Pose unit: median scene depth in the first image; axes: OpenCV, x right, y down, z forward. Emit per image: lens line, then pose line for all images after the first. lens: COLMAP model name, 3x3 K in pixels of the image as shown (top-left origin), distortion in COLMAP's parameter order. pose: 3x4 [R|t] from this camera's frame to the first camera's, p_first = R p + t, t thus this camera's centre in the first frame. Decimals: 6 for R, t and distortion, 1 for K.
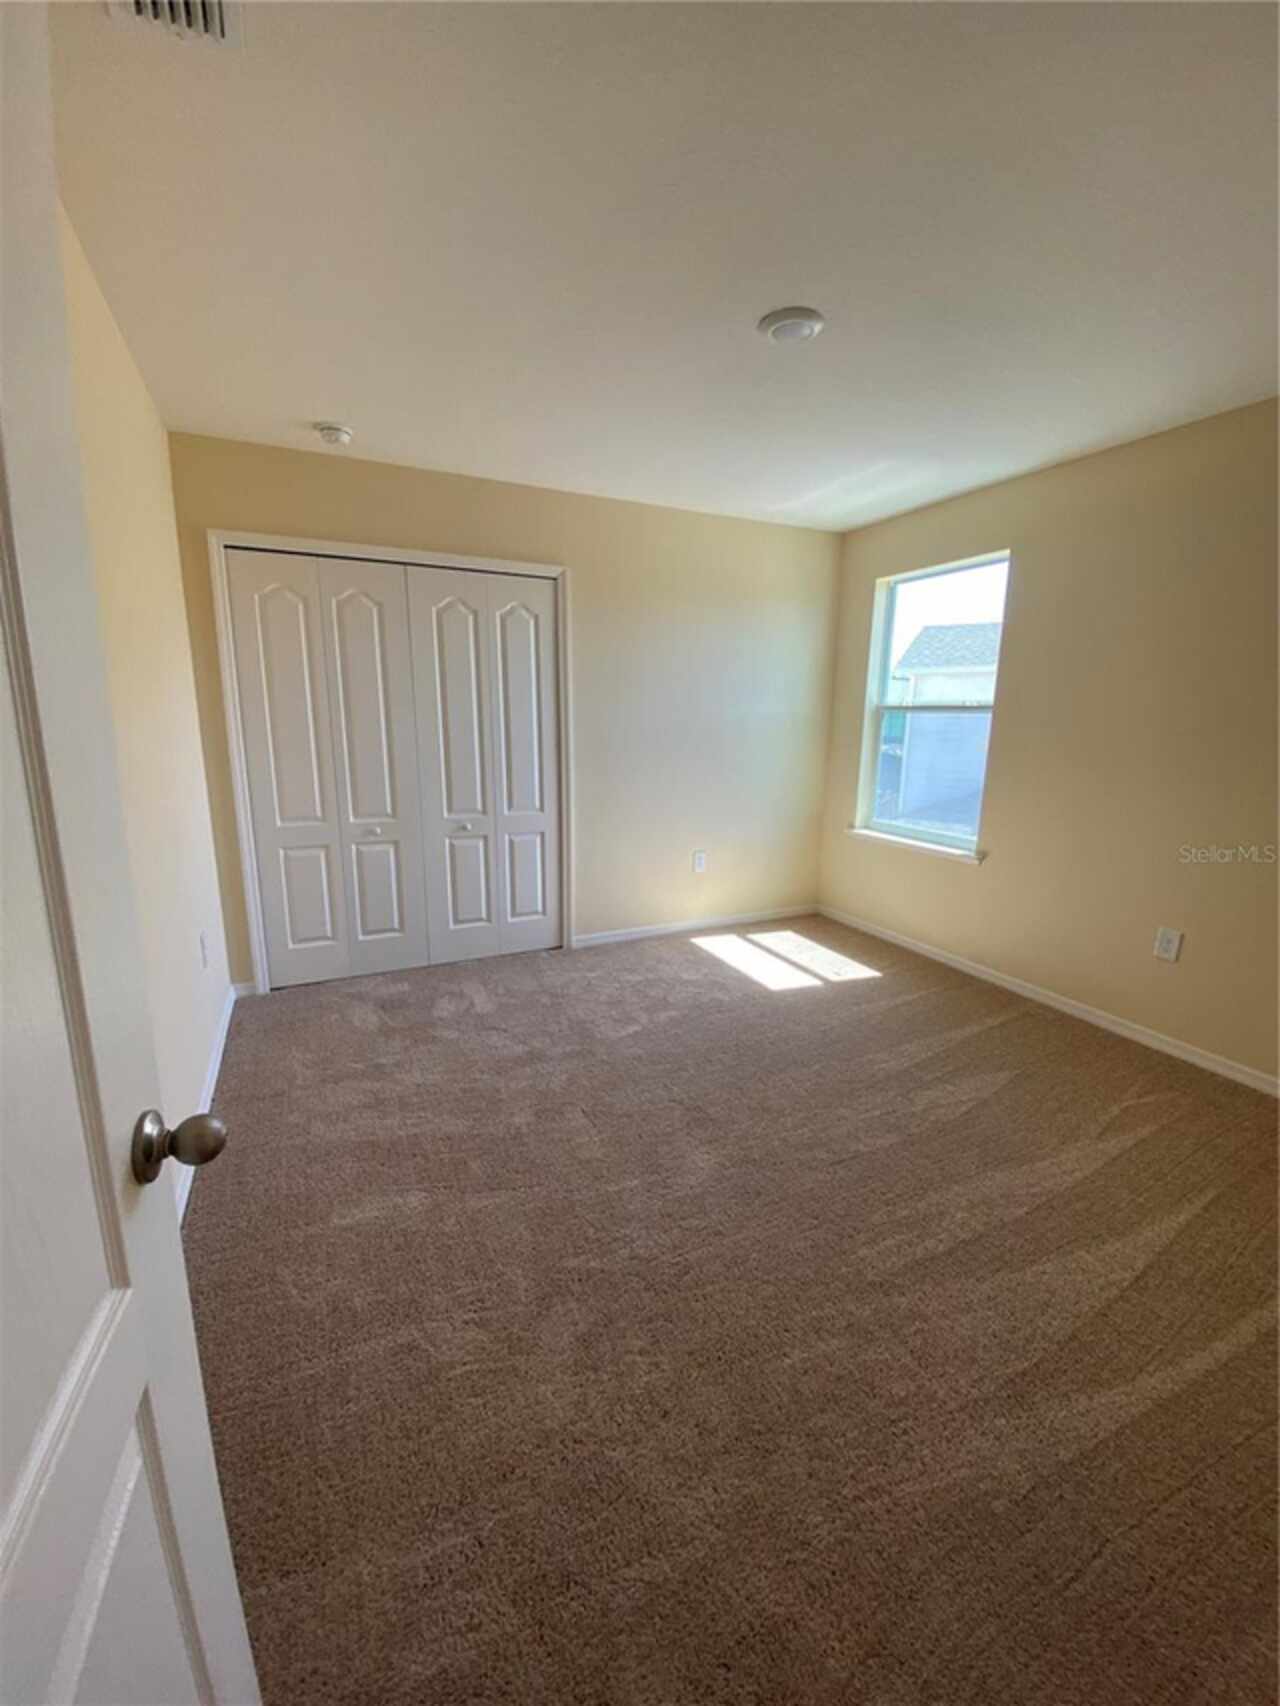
lens RADIAL K [[684.1, 0, 643.8], [0, 684.1, 848.2], [0, 0, 1]] dist [-0.000443, -0.000144]
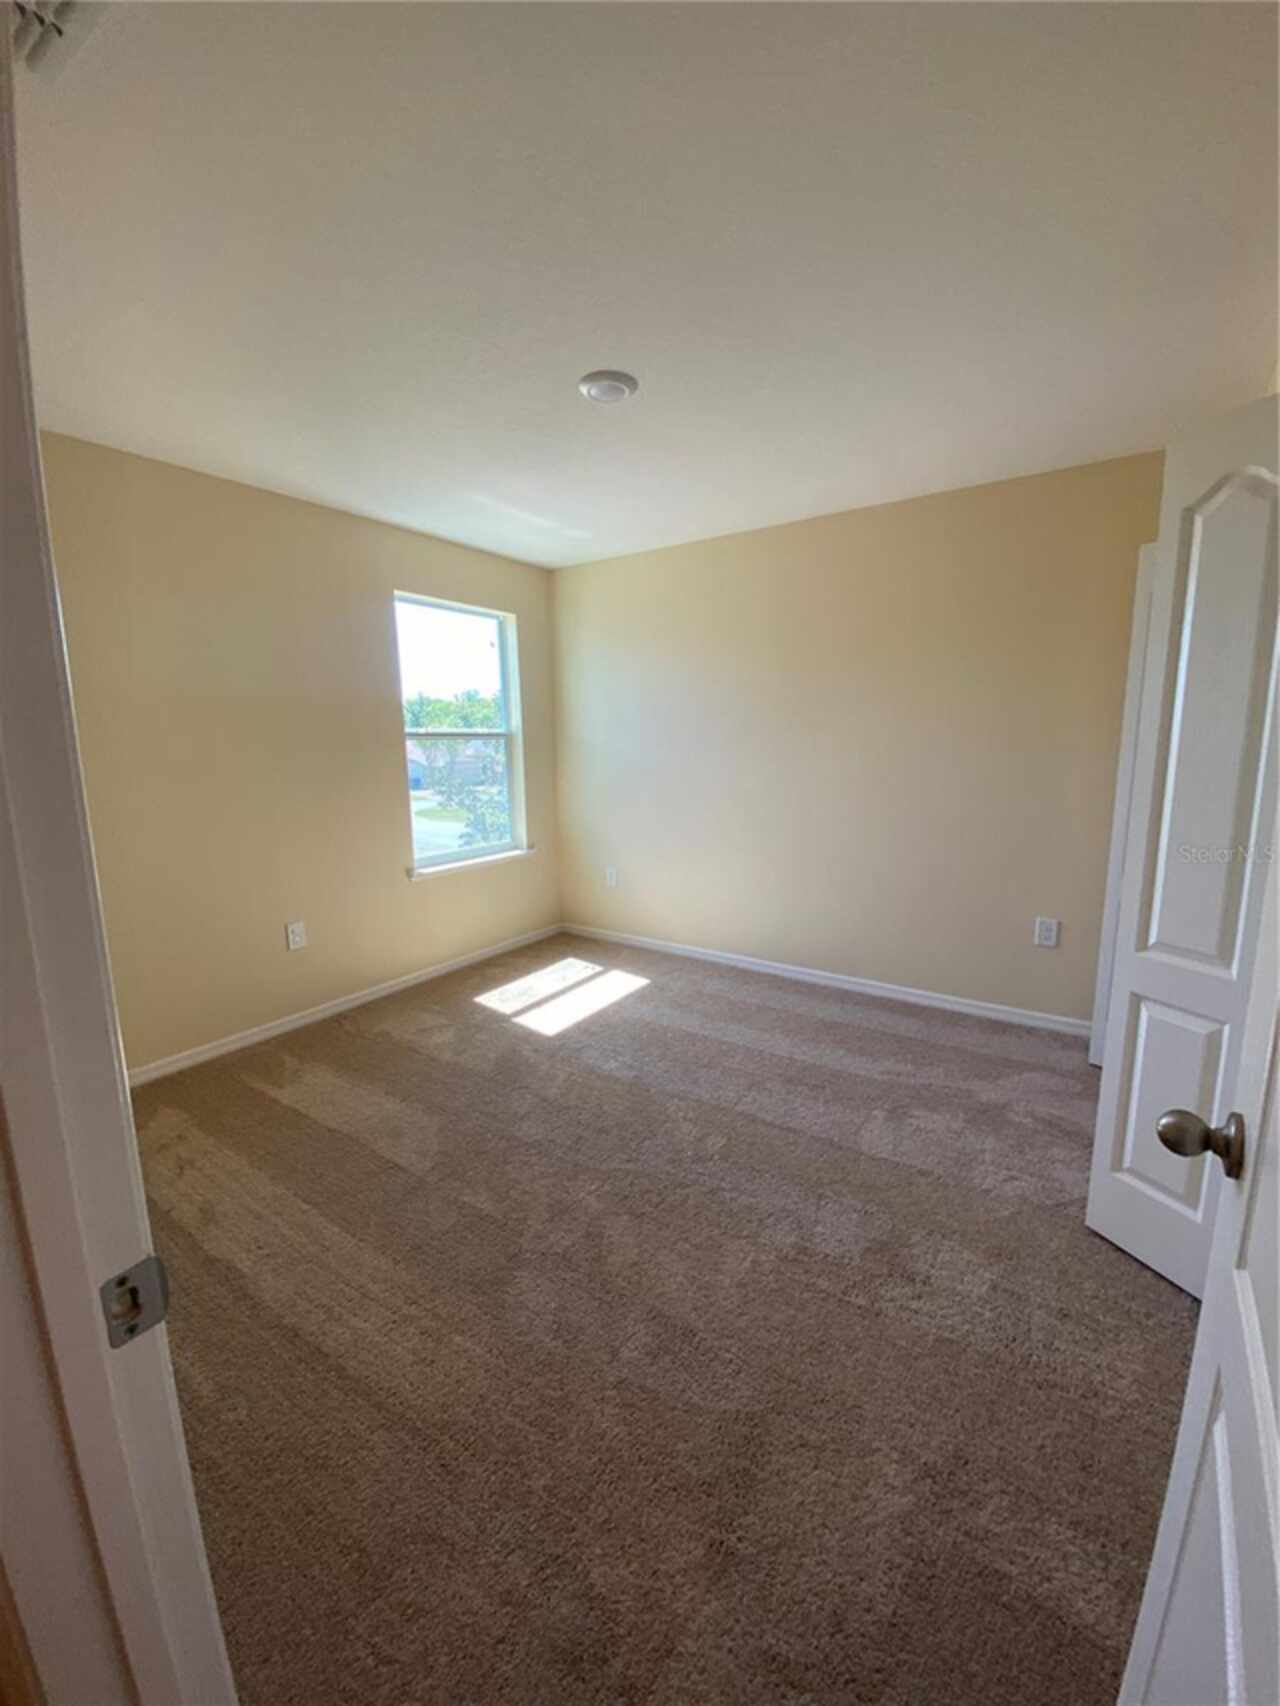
lens RADIAL K [[684.1, 0, 643.8], [0, 684.1, 848.2], [0, 0, 1]] dist [-0.000443, -0.000144]
pose [[-0.514983, -0.151560, 0.843696, -0.662897], [0.174361, 0.945148, 0.276212, -0.288144], [-0.839280, 0.289352, -0.460309, 1.324779]]
